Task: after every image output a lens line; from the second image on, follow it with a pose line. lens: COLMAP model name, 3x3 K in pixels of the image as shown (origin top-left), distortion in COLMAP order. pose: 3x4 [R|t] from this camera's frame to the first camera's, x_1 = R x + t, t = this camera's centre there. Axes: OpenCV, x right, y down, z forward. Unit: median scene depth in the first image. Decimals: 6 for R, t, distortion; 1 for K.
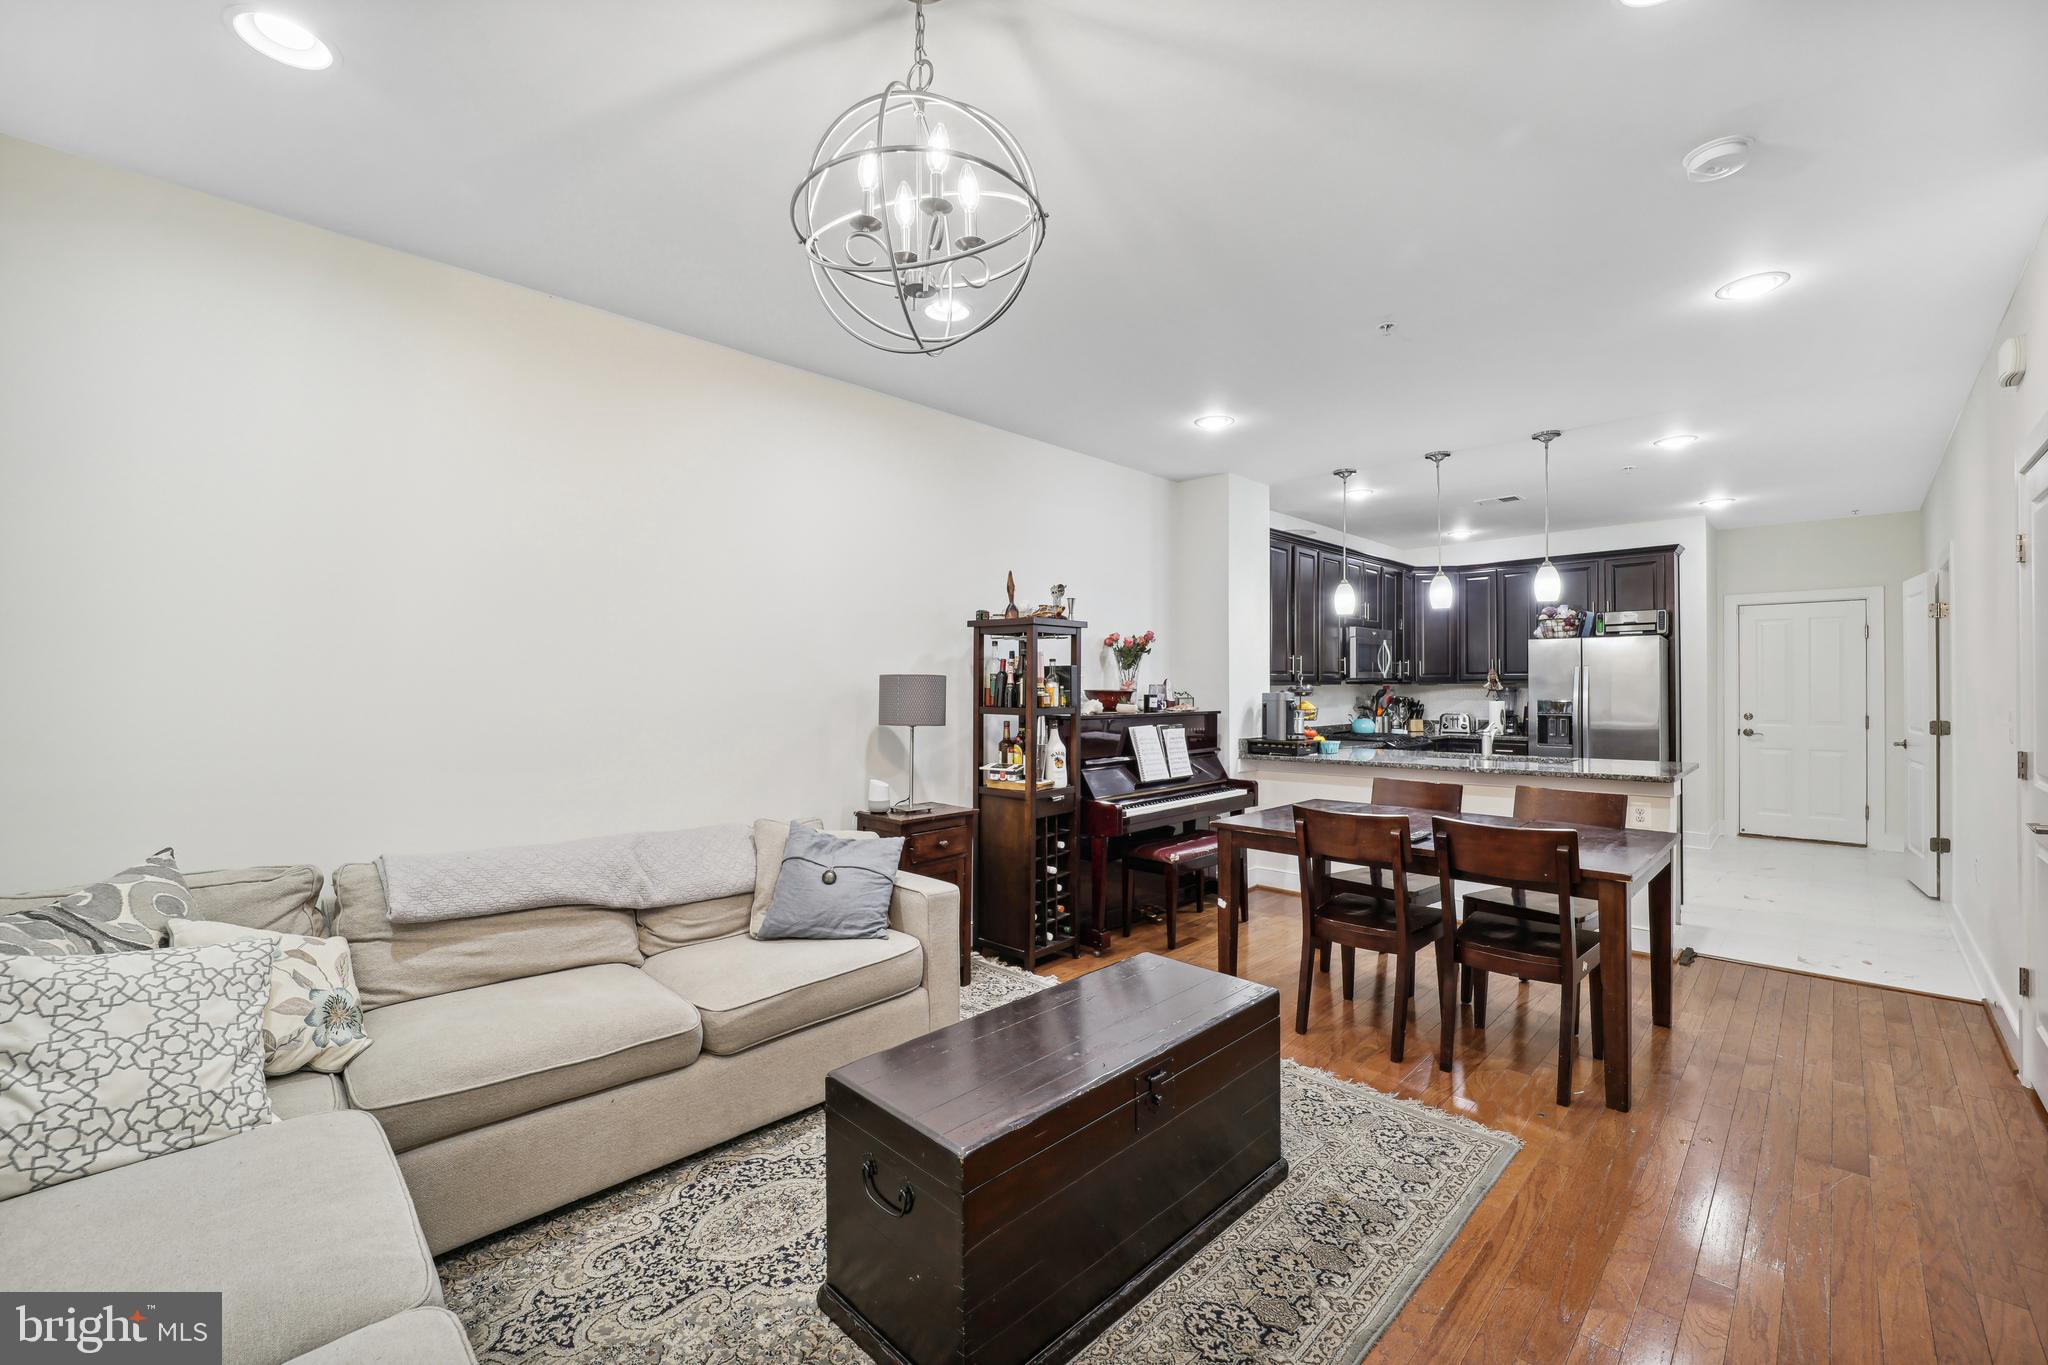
lens RADIAL K [[815.0, 0, 1074.2], [0, 815.0, 685.2], [0, 0, 1]] dist [0.000379, 0.000090]
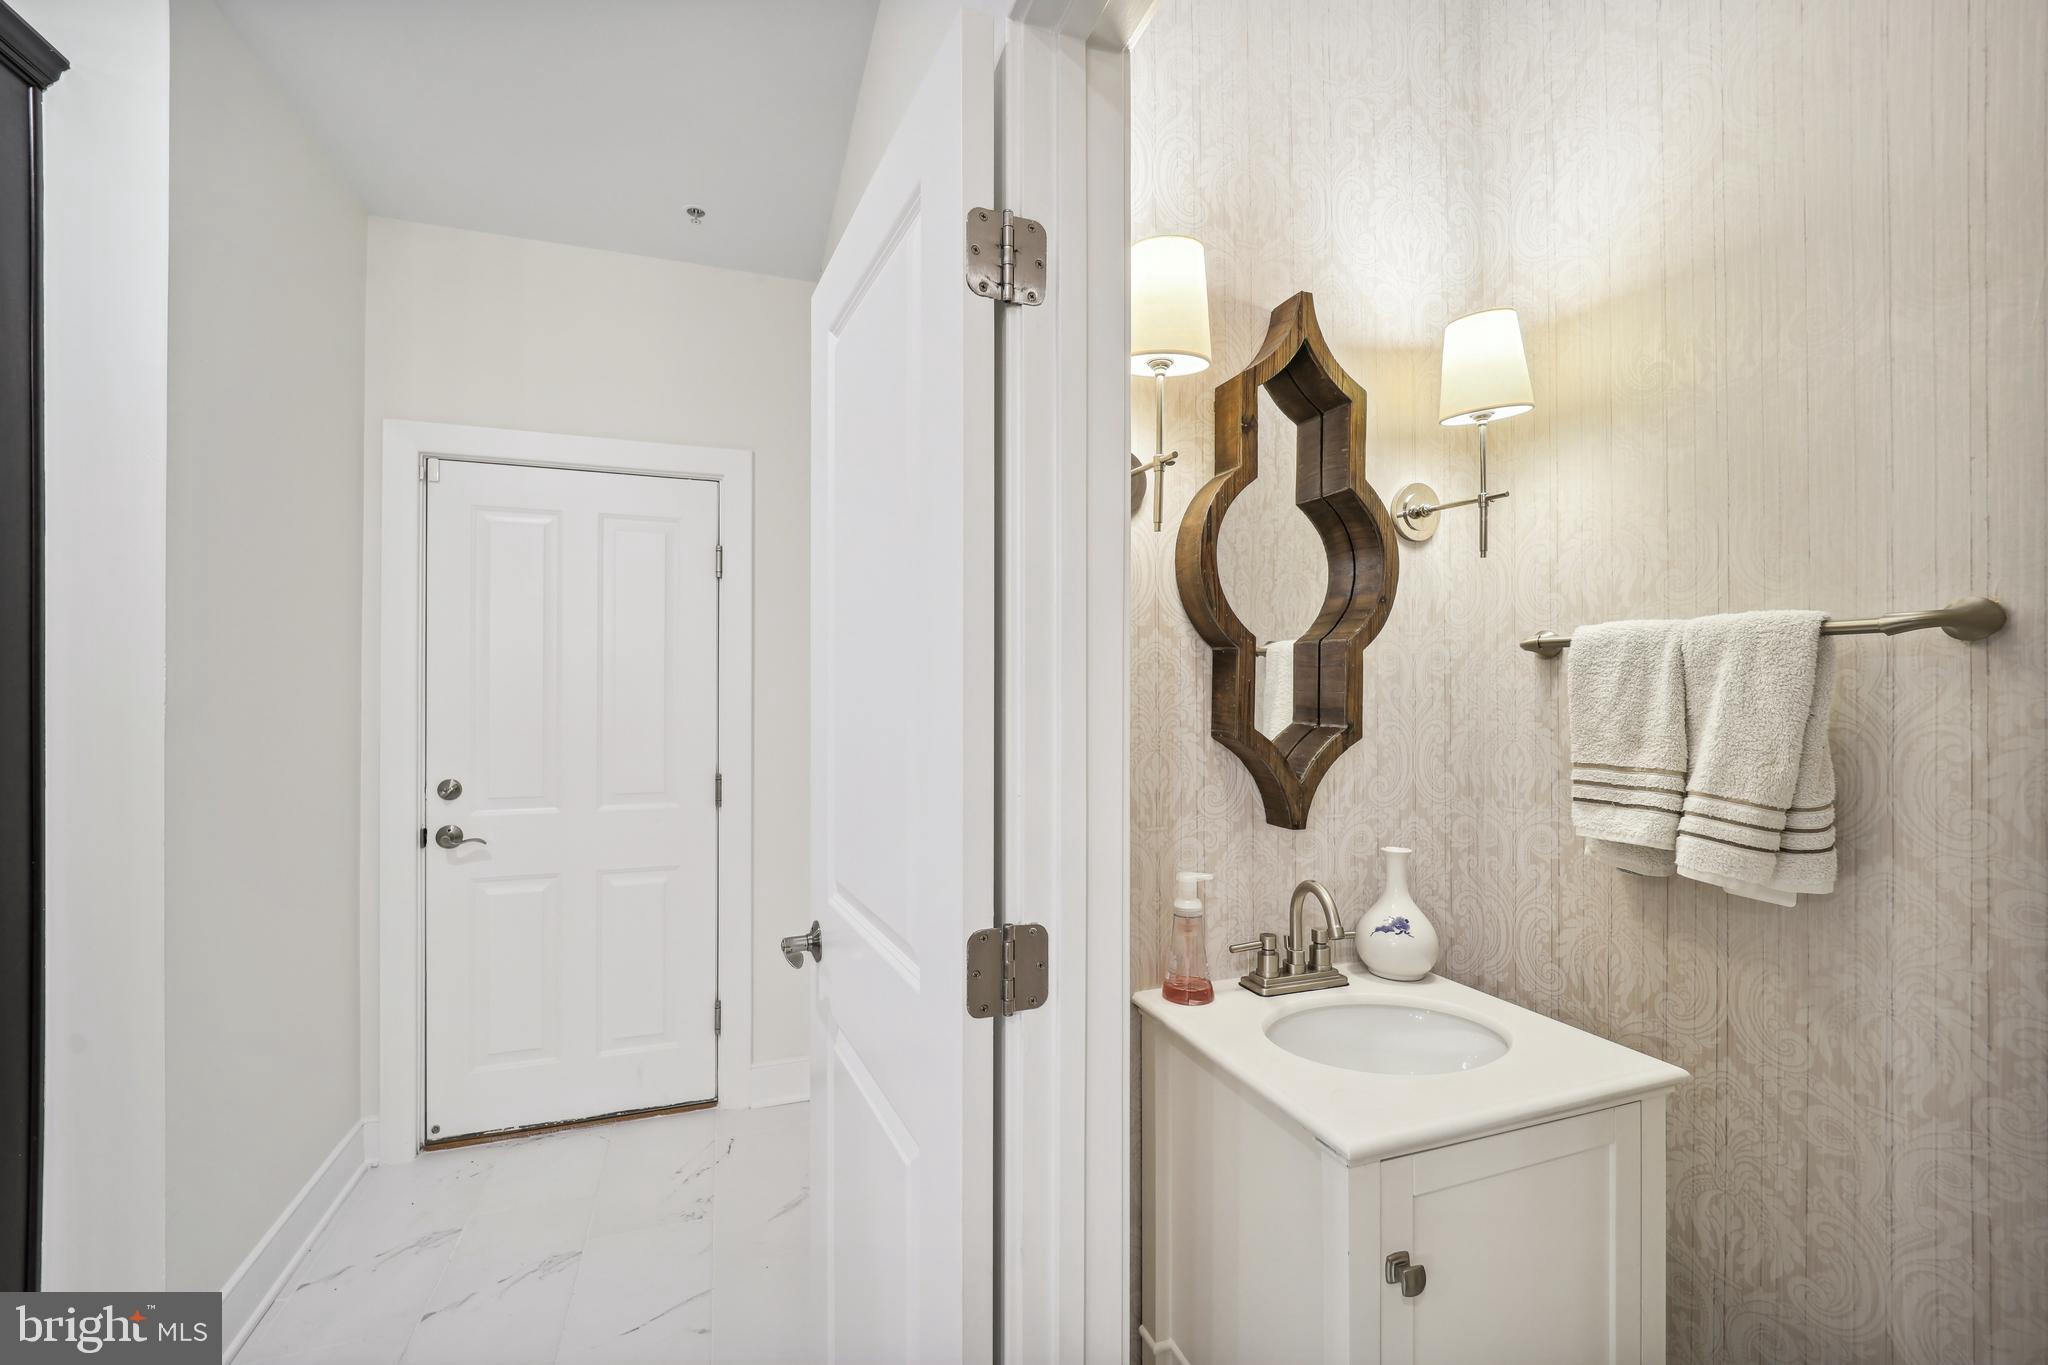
lens RADIAL K [[854.3, 0, 1037.2], [0, 854.3, 684.1], [0, 0, 1]] dist [-0.018262, 0.000517]
pose [[0.444929, 0.010081, 0.895509, 0.670184], [-0.003163, 0.999948, -0.009685, -0.002651], [-0.895561, 0.001476, 0.444937, 0.676466]]
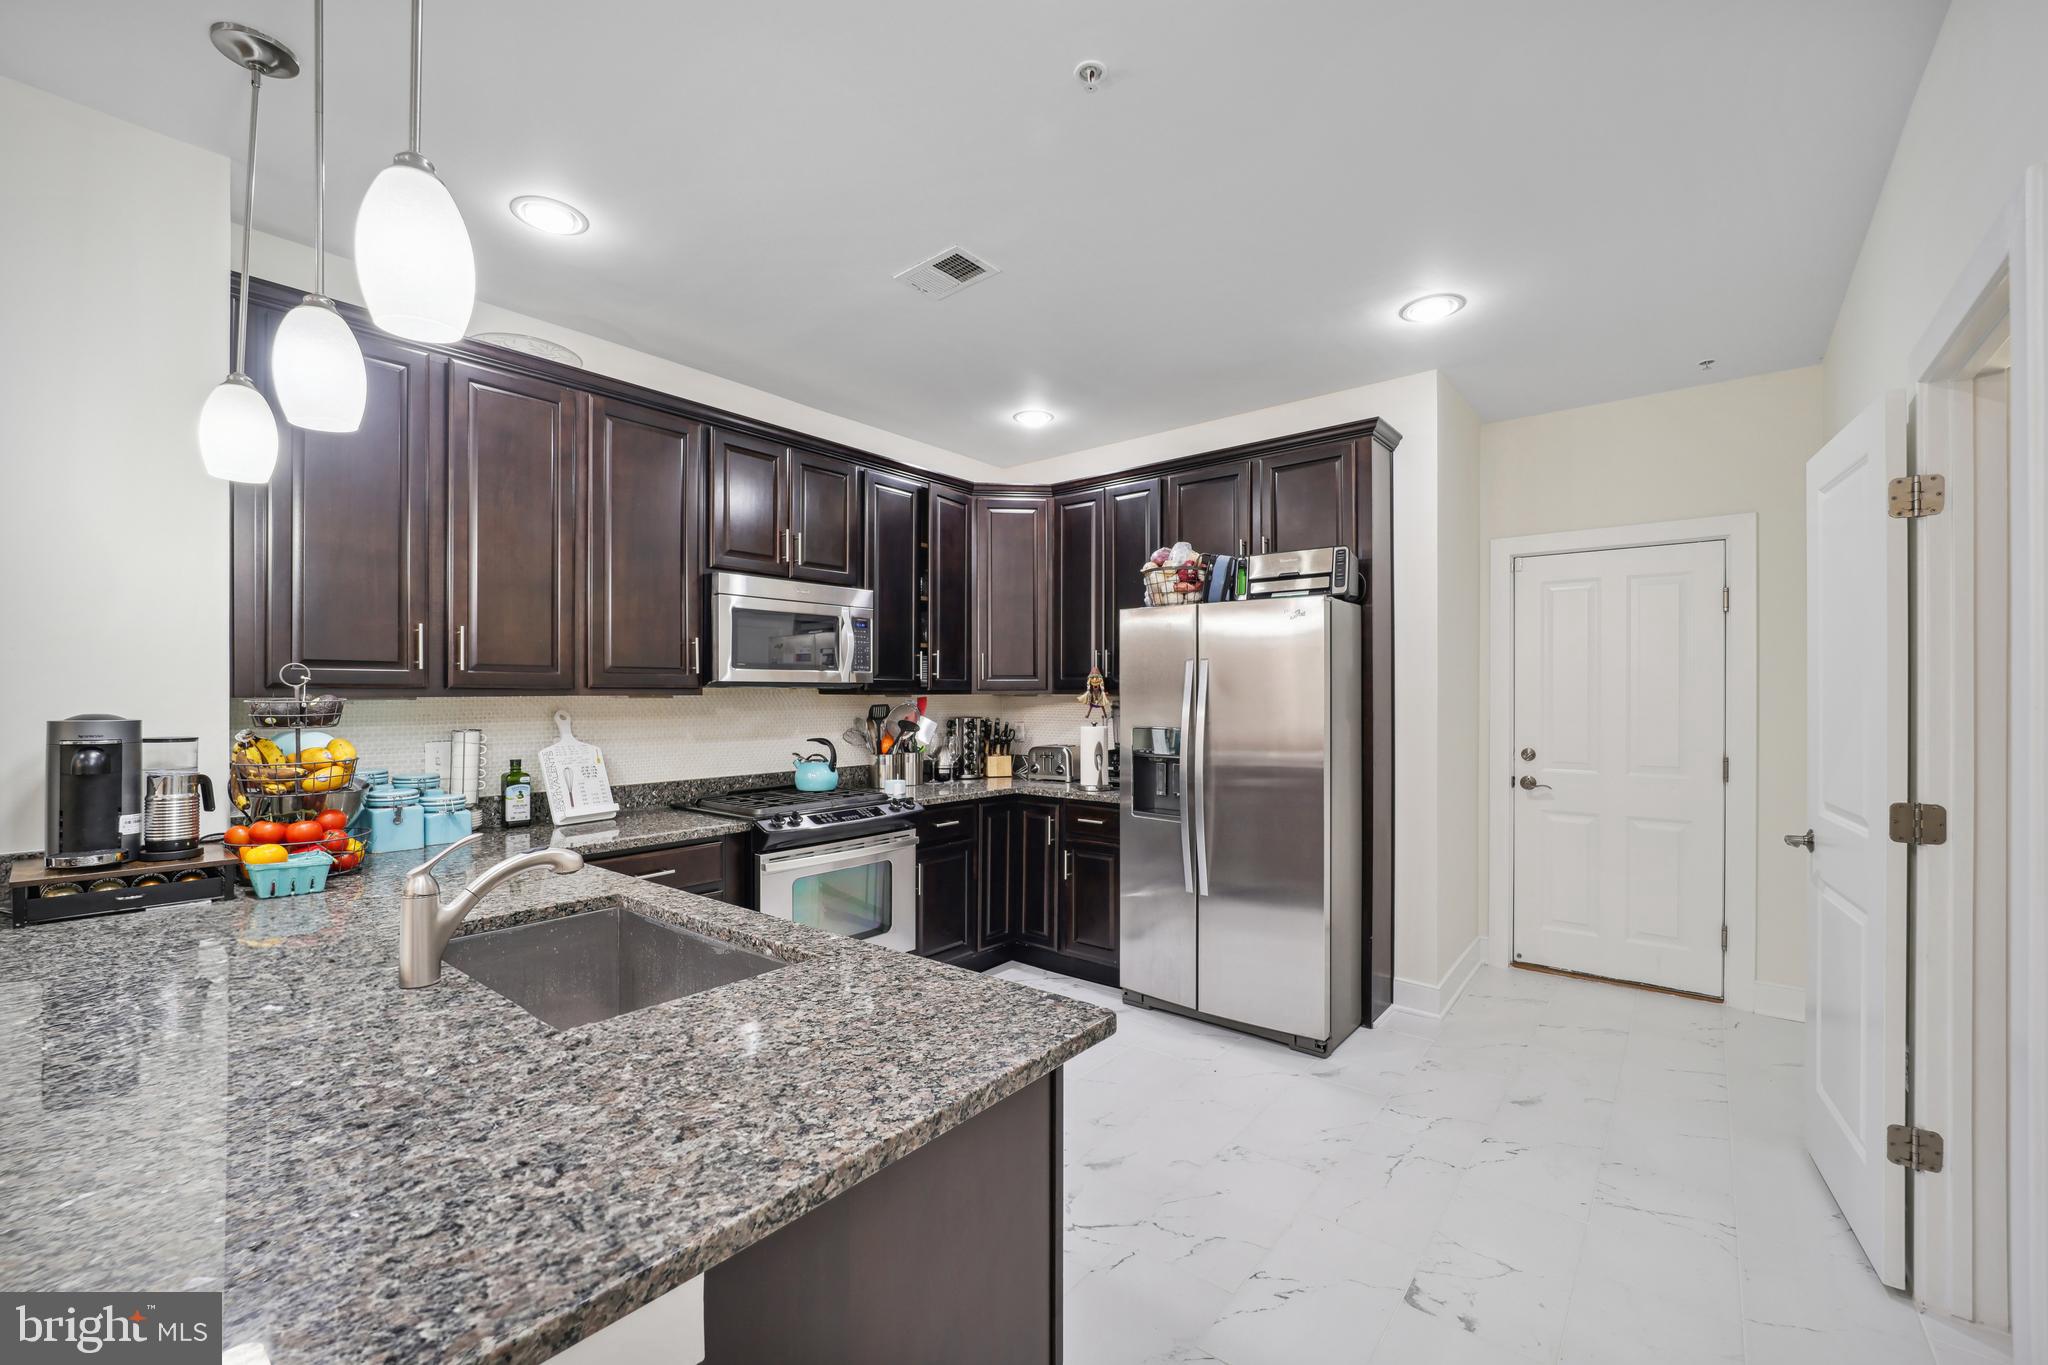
lens RADIAL K [[833.3, 0, 1037.0], [0, 833.3, 697.1], [0, 0, 1]] dist [0.001156, 0.000327]
pose [[0.996492, 0.004061, 0.083587, 0.476275], [-0.004391, 0.999983, 0.003754, -0.001886], [-0.083570, -0.004107, 0.996493, 0.492268]]
